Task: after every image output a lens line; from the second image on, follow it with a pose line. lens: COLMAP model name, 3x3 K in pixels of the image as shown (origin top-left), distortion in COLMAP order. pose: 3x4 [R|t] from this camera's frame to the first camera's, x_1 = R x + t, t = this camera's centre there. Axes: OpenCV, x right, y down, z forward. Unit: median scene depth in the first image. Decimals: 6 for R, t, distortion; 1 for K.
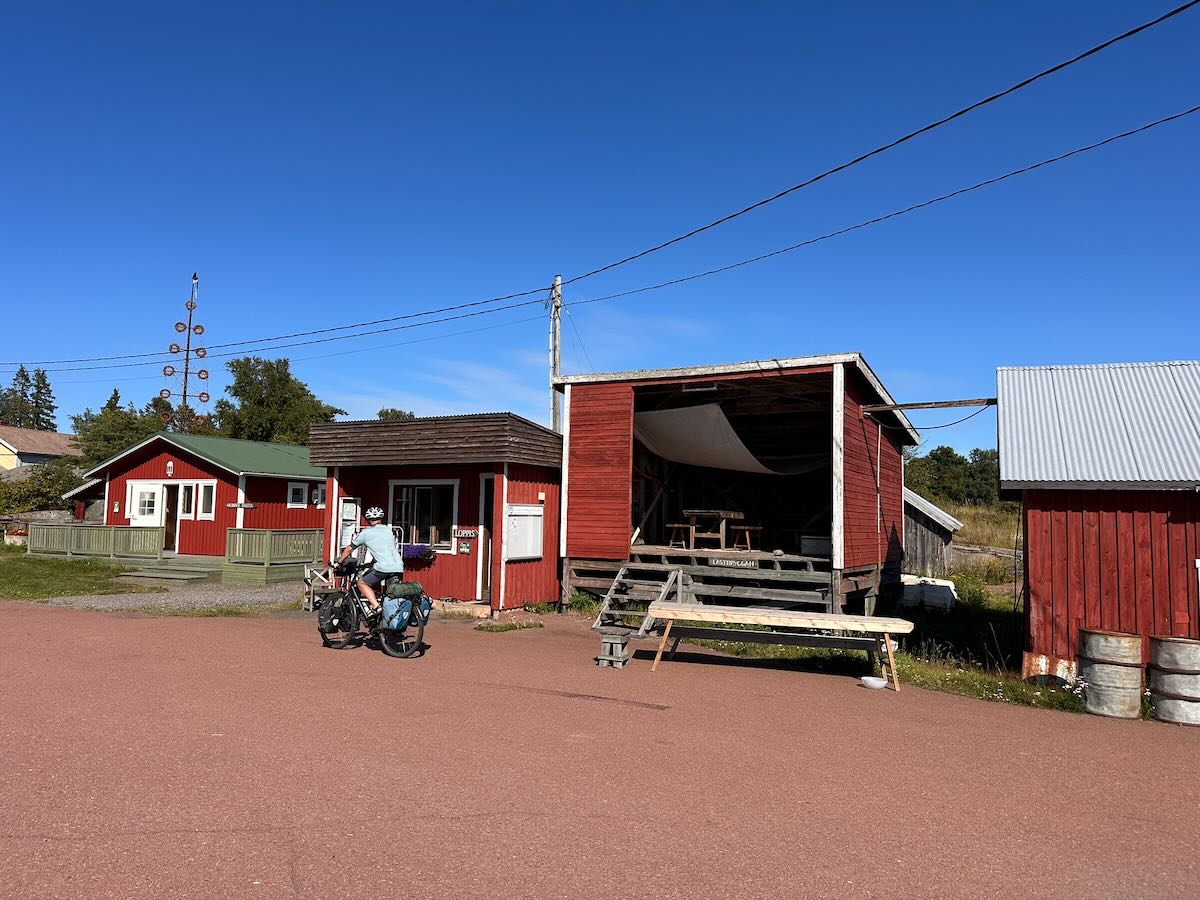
lens RADIAL K [[838.4, 0, 593.8], [0, 838.4, 459.0], [0, 0, 1]] dist [0.082986, -0.002065]
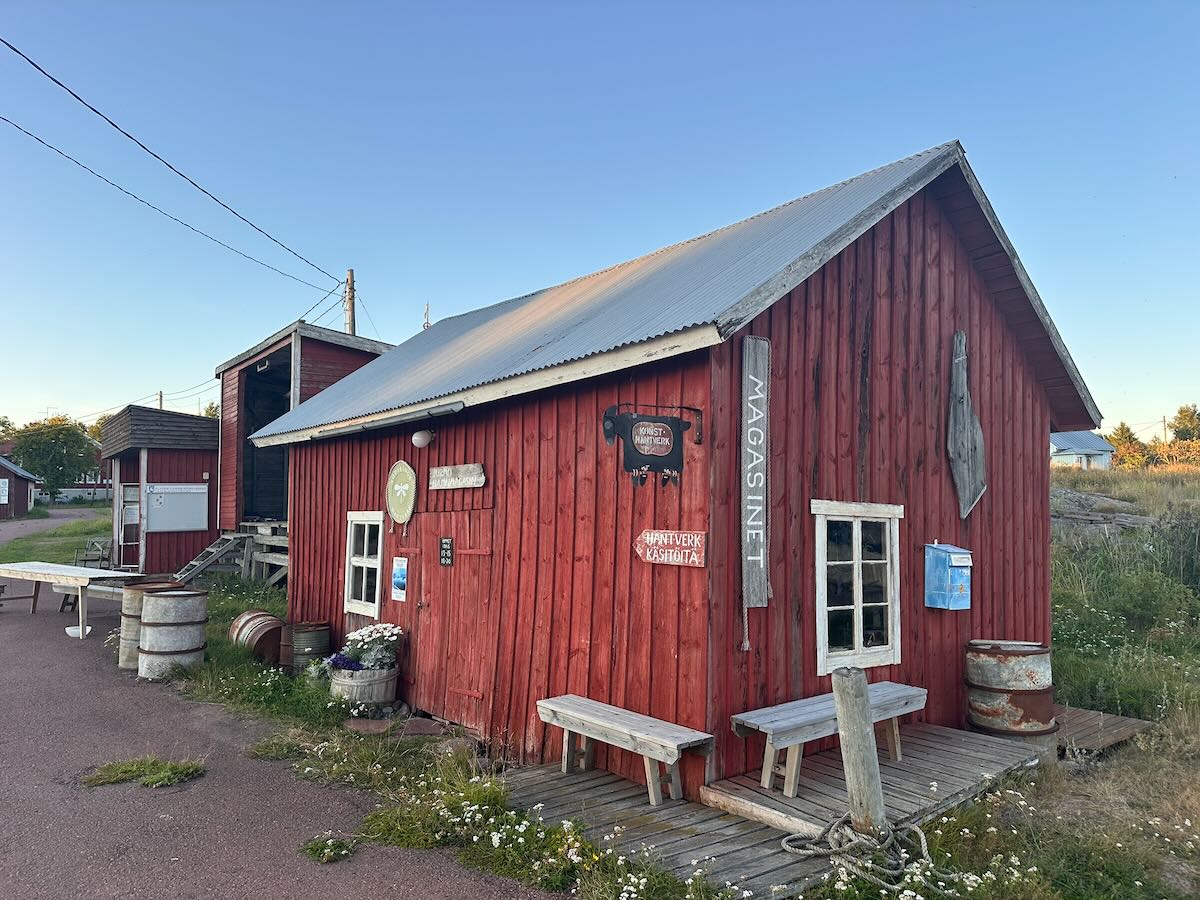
lens RADIAL K [[864.5, 0, 600.0], [0, 864.5, 450.0], [0, 0, 1]] dist [0.002695, -0.000052]
pose [[0.910639, -0.054051, -0.409652, 0.864803], [0.056927, 0.998365, -0.005181, 0.044583], [0.409262, -0.018603, 0.912227, 0.157699]]
